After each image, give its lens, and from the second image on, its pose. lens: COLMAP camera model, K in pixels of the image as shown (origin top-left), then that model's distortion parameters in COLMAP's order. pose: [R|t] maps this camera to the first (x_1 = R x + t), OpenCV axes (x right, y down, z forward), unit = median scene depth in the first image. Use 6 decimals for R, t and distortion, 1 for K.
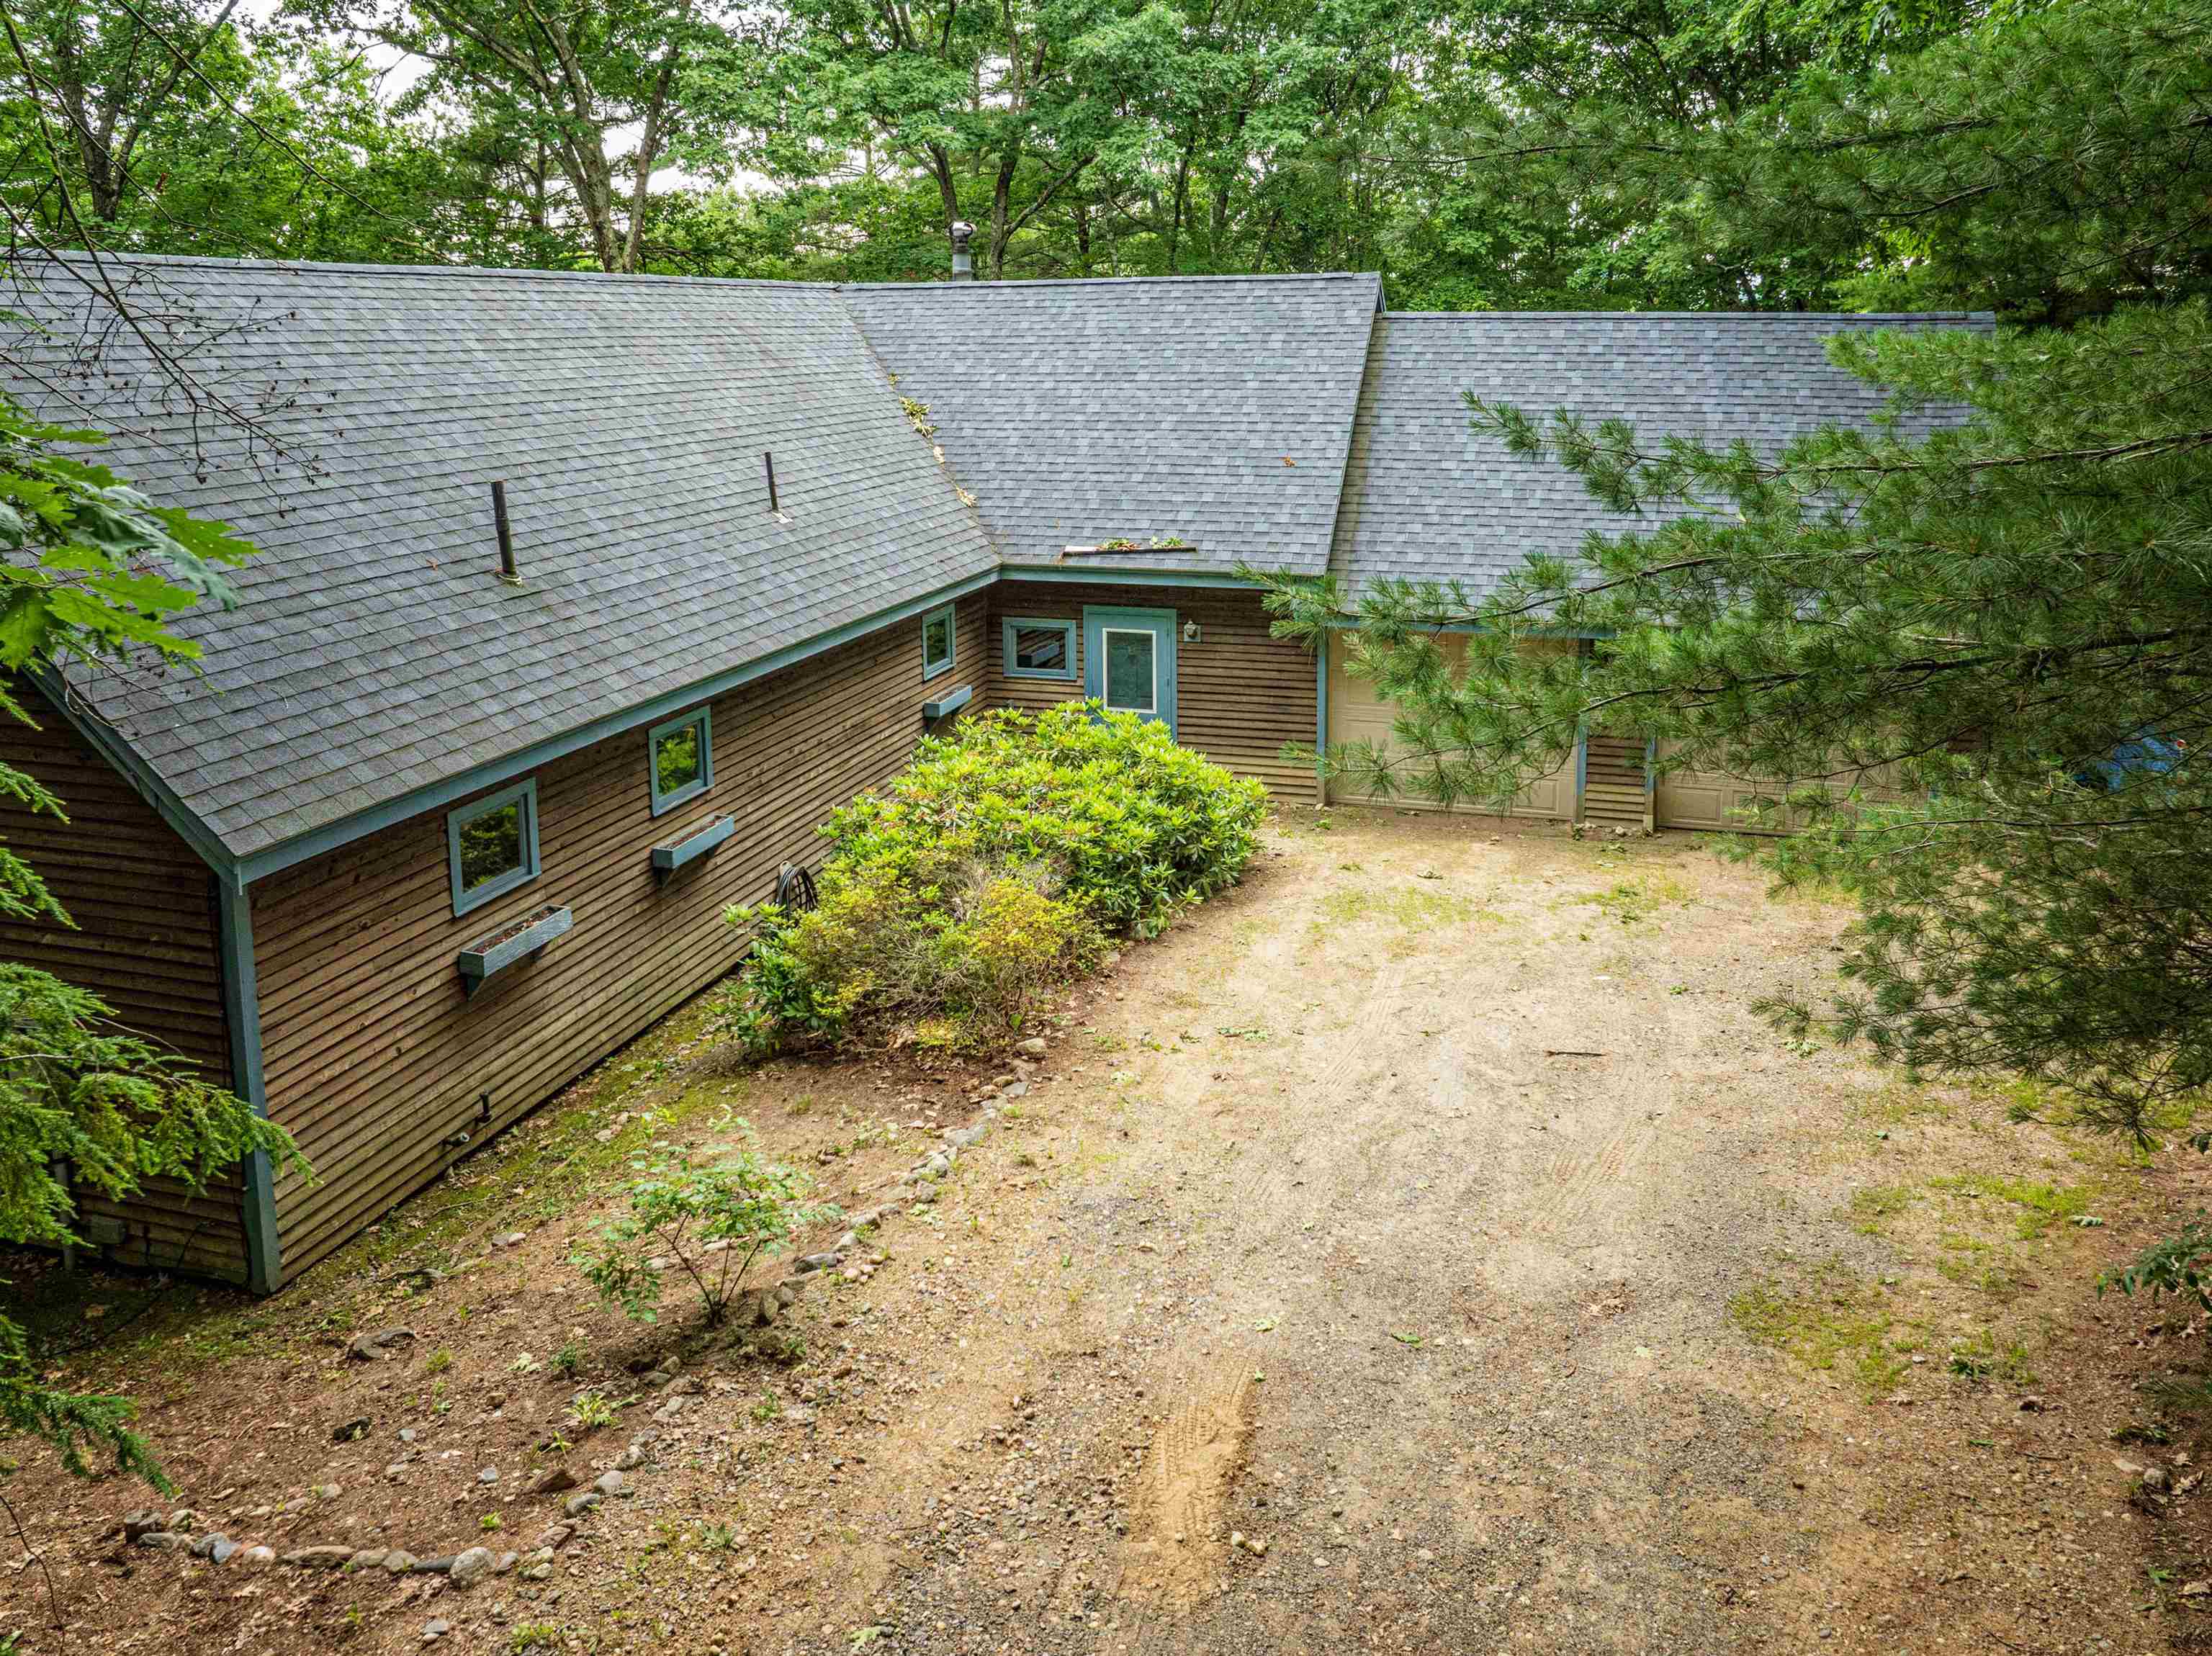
lens RADIAL K [[1582.4, 0, 1106.0], [0, 1582.4, 828.0], [0, 0, 1]] dist [-0.004996, -0.001451]
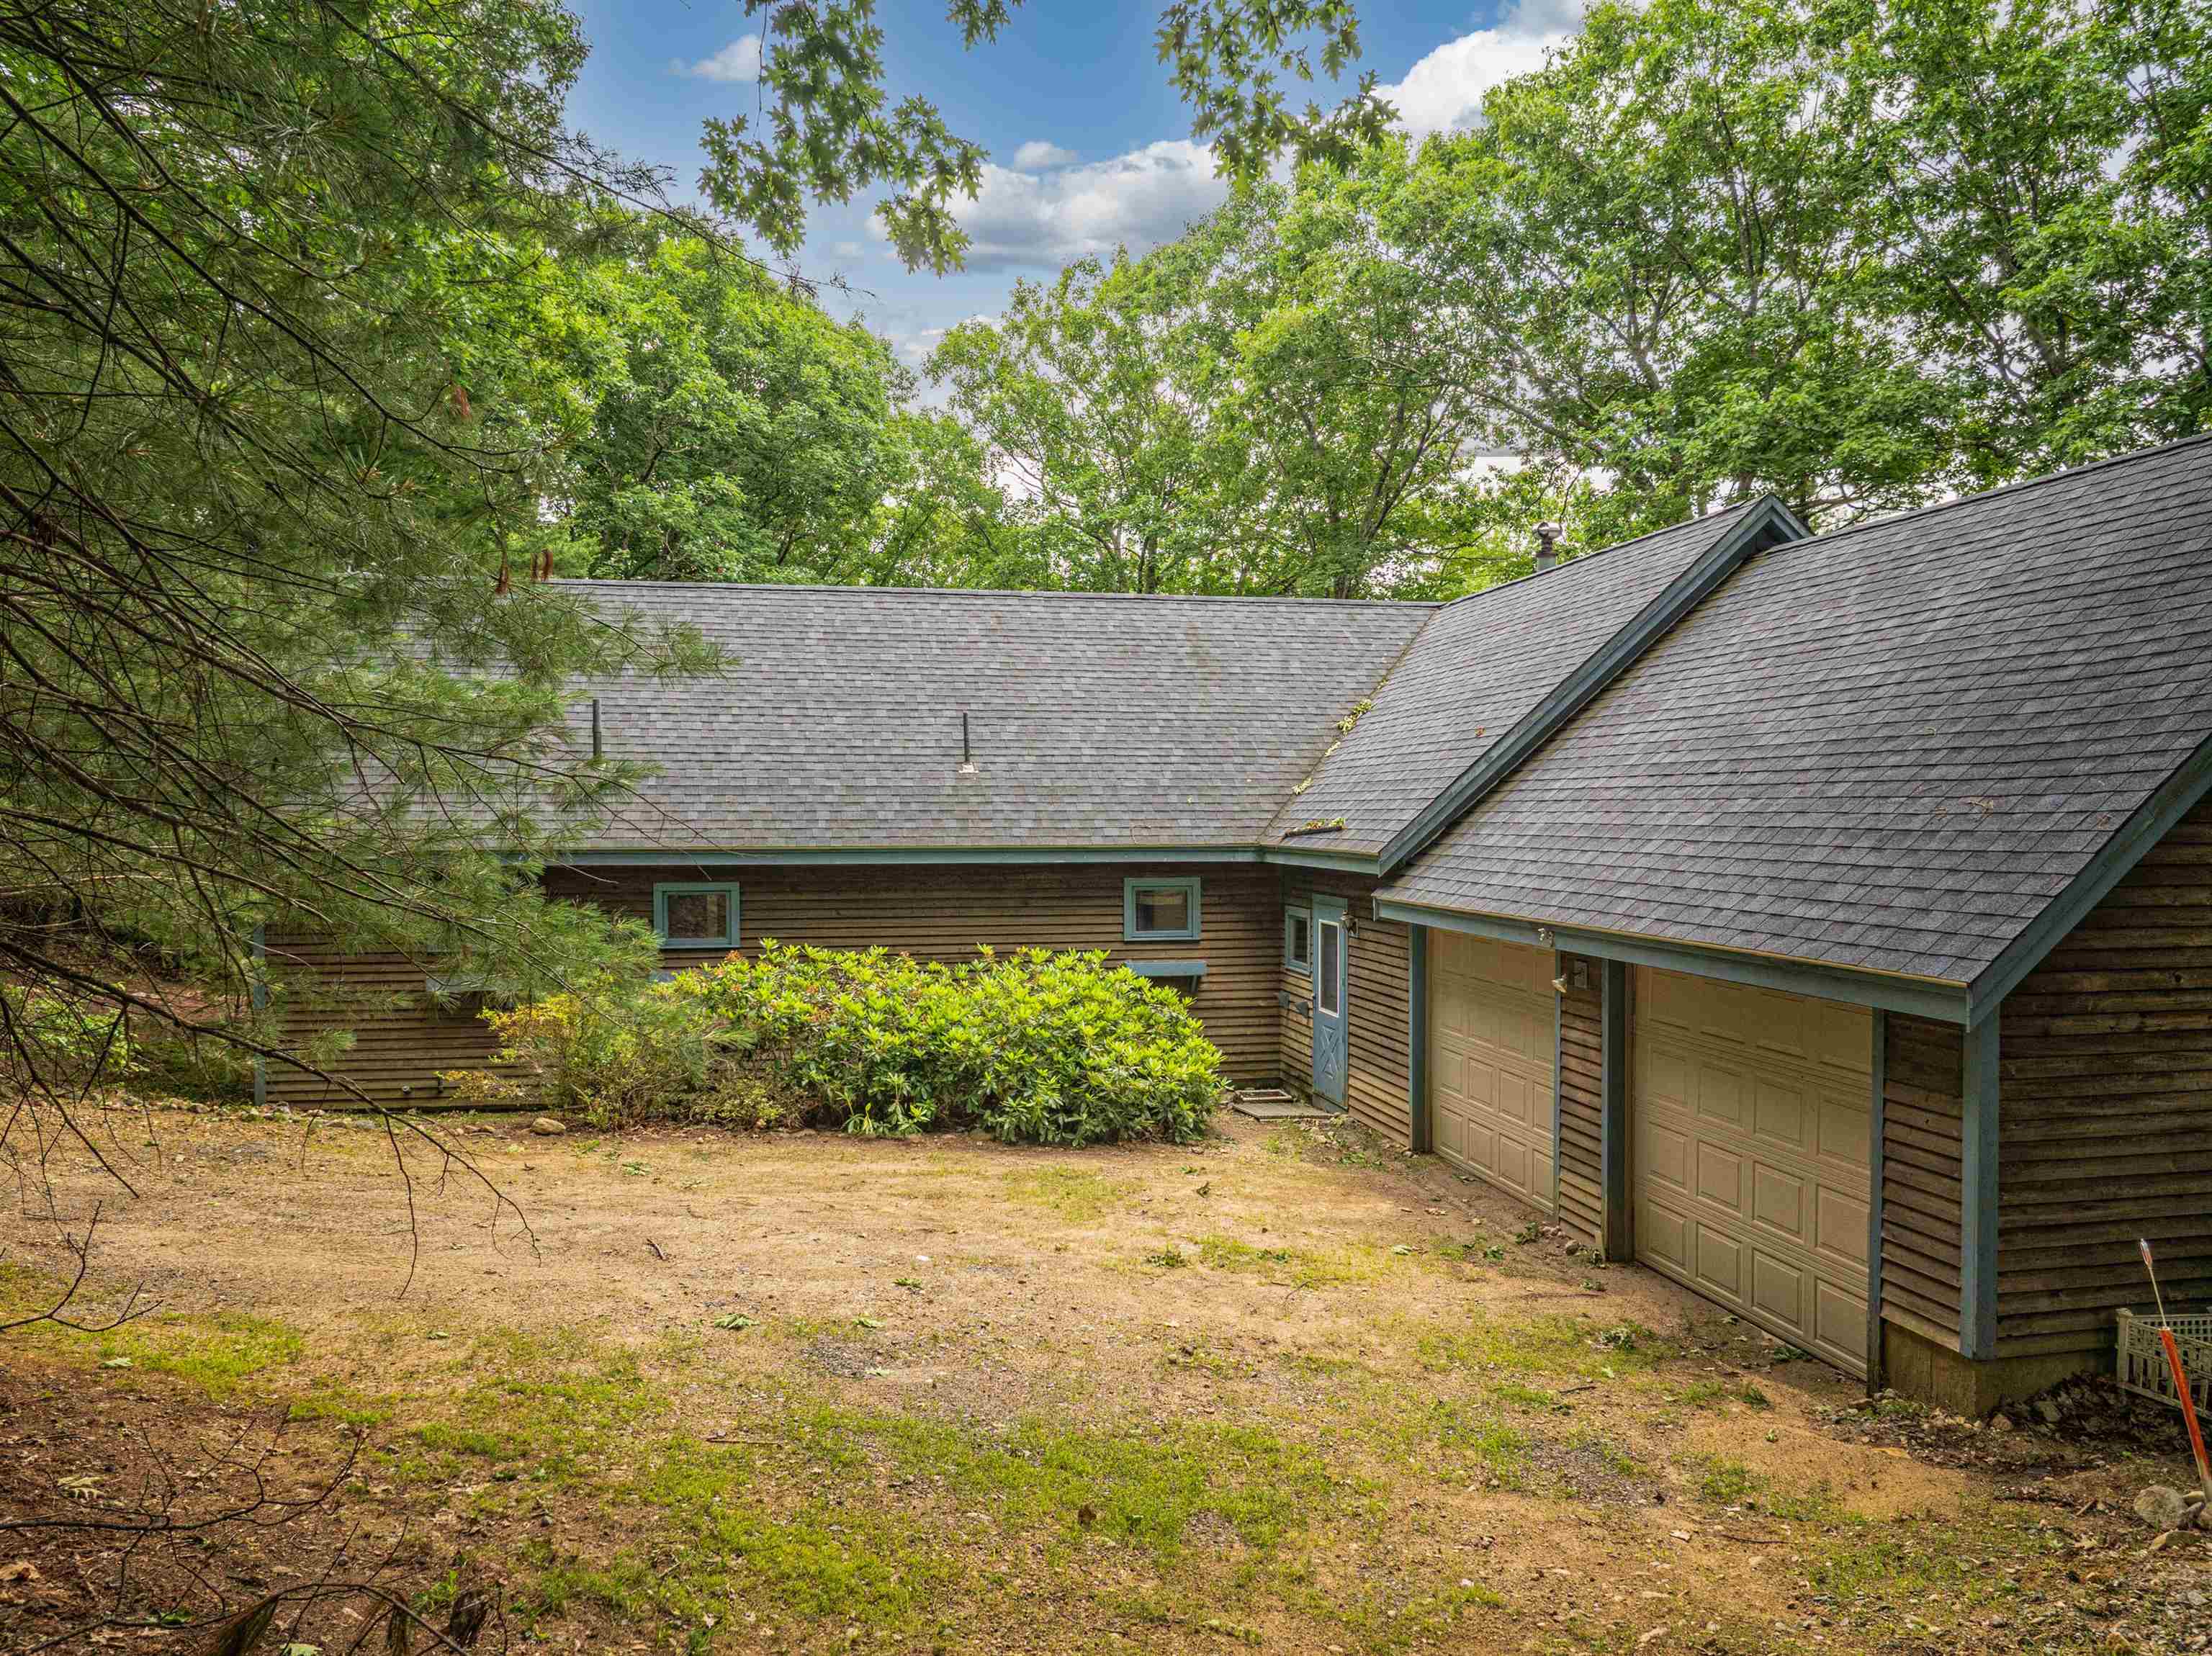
lens RADIAL K [[1582.4, 0, 1106.0], [0, 1582.4, 828.0], [0, 0, 1]] dist [-0.004996, -0.001451]
pose [[0.482355, 0.026929, -0.875562, 1.116344], [-0.271751, 0.954813, -0.120344, -0.044843], [0.832758, 0.295983, 0.467877, 0.667875]]
